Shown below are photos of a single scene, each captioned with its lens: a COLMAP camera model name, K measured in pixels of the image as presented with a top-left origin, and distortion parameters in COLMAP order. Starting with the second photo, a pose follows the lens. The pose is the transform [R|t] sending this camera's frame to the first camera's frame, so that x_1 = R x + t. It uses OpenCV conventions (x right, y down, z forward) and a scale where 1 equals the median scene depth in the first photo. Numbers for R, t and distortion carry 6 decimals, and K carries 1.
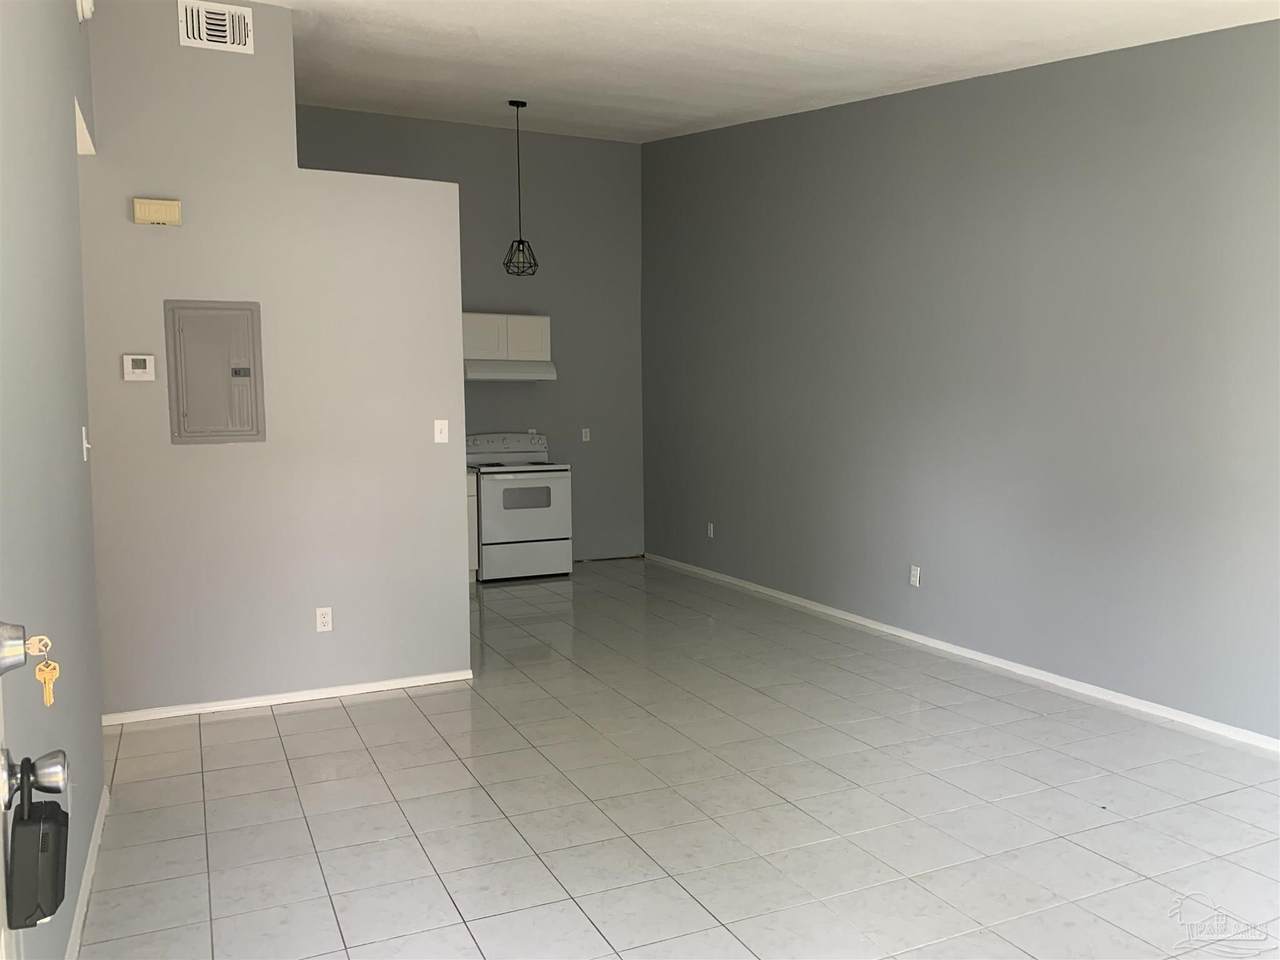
lens RADIAL K [[987.5, 0, 655.8], [0, 987.5, 480.3], [0, 0, 1]] dist [-0.007797, -0.006454]
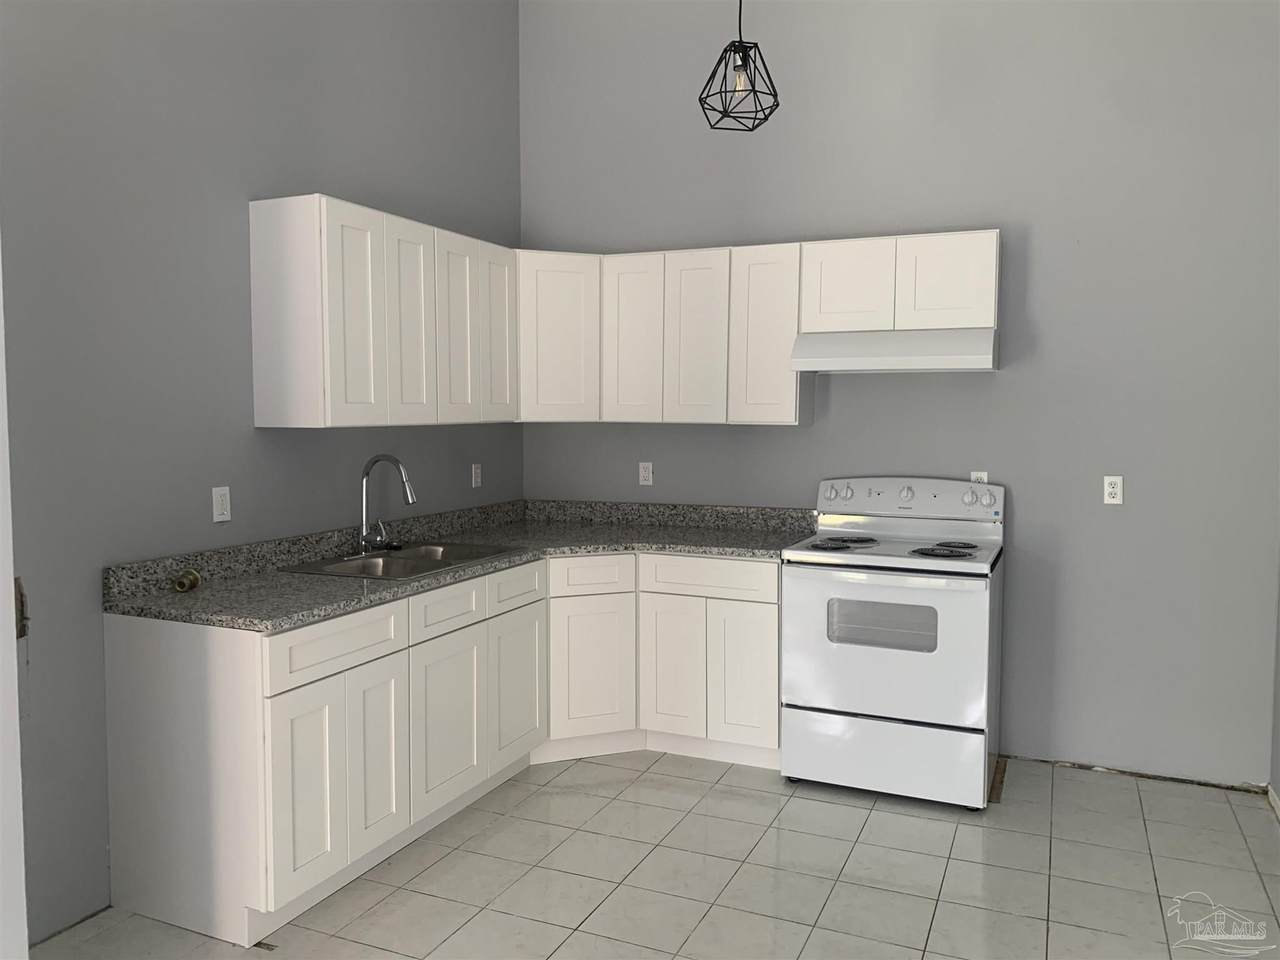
lens RADIAL K [[979.5, 0, 640.0], [0, 979.5, 455.1], [0, 0, 1]] dist [0.051889, -0.070491]
pose [[0.653254, 0.054228, -0.755195, 0.259772], [-0.062781, 0.997877, 0.017347, -0.115530], [0.754532, 0.036079, 0.655271, 1.109909]]
